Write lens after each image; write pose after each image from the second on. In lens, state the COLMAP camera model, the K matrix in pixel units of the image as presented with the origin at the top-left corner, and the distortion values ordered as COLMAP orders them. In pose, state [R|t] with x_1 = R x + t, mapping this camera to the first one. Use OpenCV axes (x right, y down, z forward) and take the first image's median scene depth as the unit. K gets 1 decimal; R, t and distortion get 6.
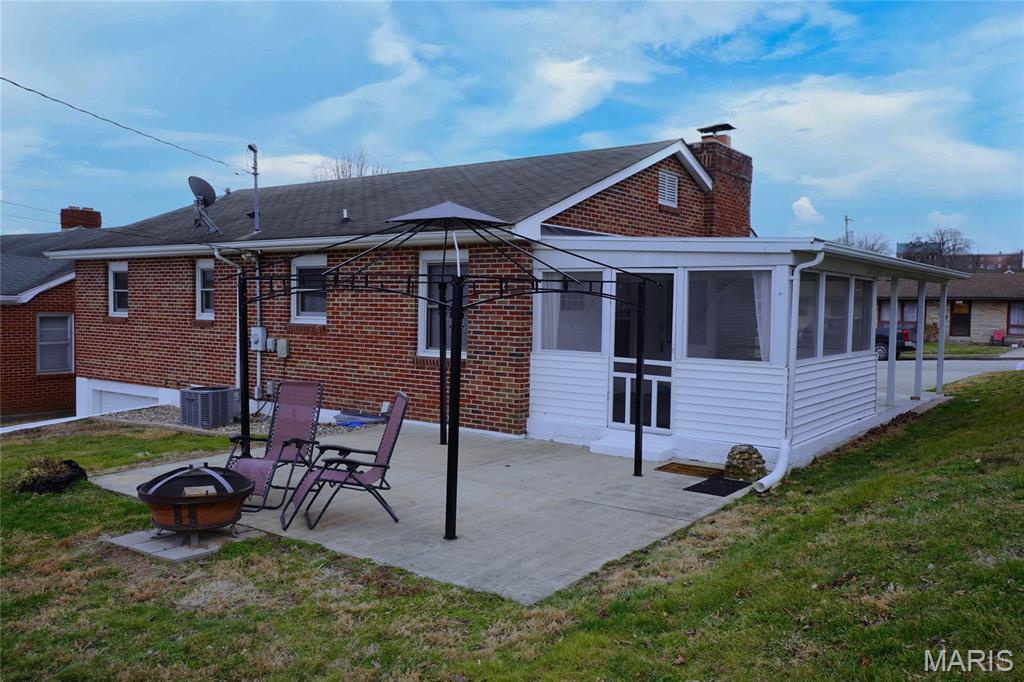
lens RADIAL K [[824.1, 0, 511.6], [0, 824.1, 348.2], [0, 0, 1]] dist [0.024482, 0.003395]
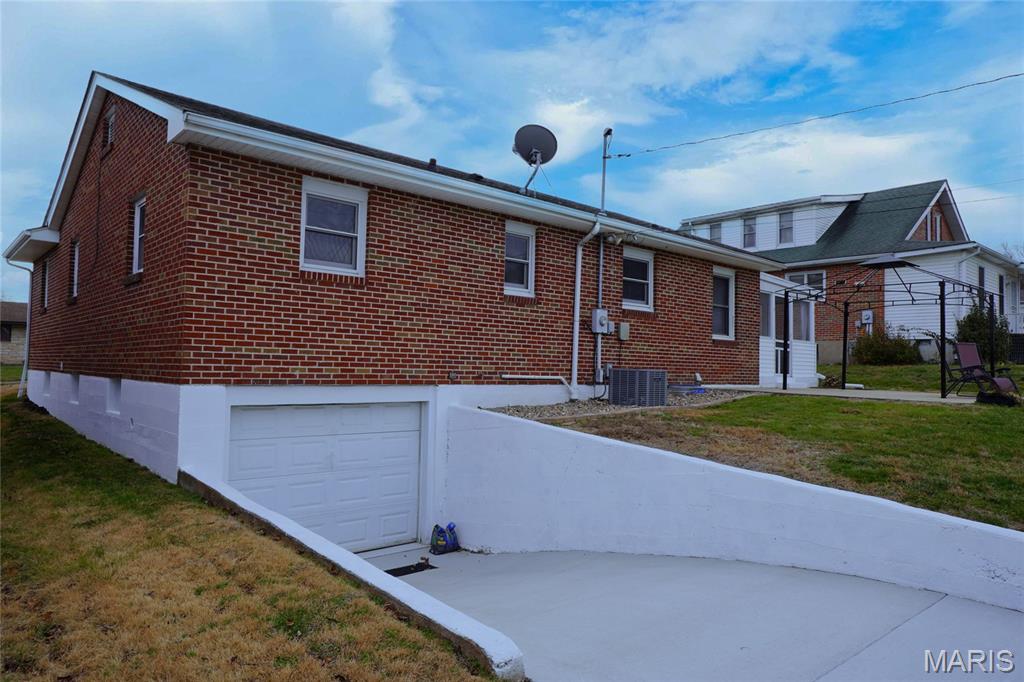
lens RADIAL K [[663.1, 0, 509.4], [0, 663.1, 333.6], [0, 0, 1]] dist [0.002750, 0.003583]
pose [[0.199621, 0.034799, 0.979255, -1.117062], [0.025524, 0.998845, -0.040698, 0.033115], [-0.979541, 0.033119, 0.198502, 0.962561]]
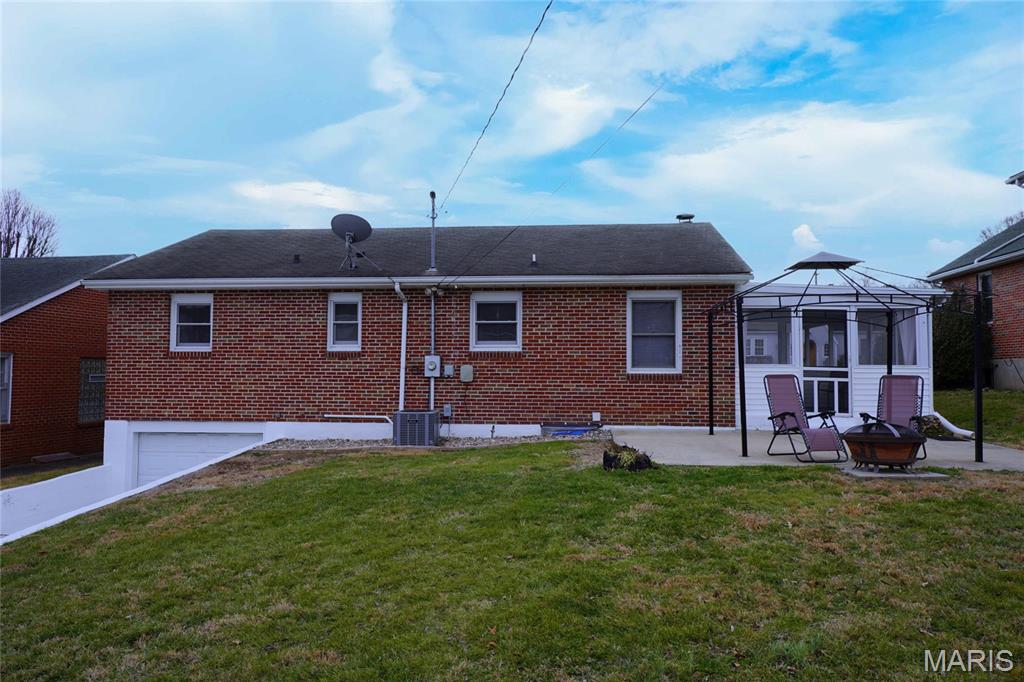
lens RADIAL K [[761.9, 0, 507.7], [0, 761.9, 344.9], [0, 0, 1]] dist [0.014272, -0.002405]
pose [[0.860141, 0.009614, 0.509966, -0.745015], [0.035201, 0.996320, -0.078155, 0.043513], [-0.508840, 0.085176, 0.856637, 0.085950]]
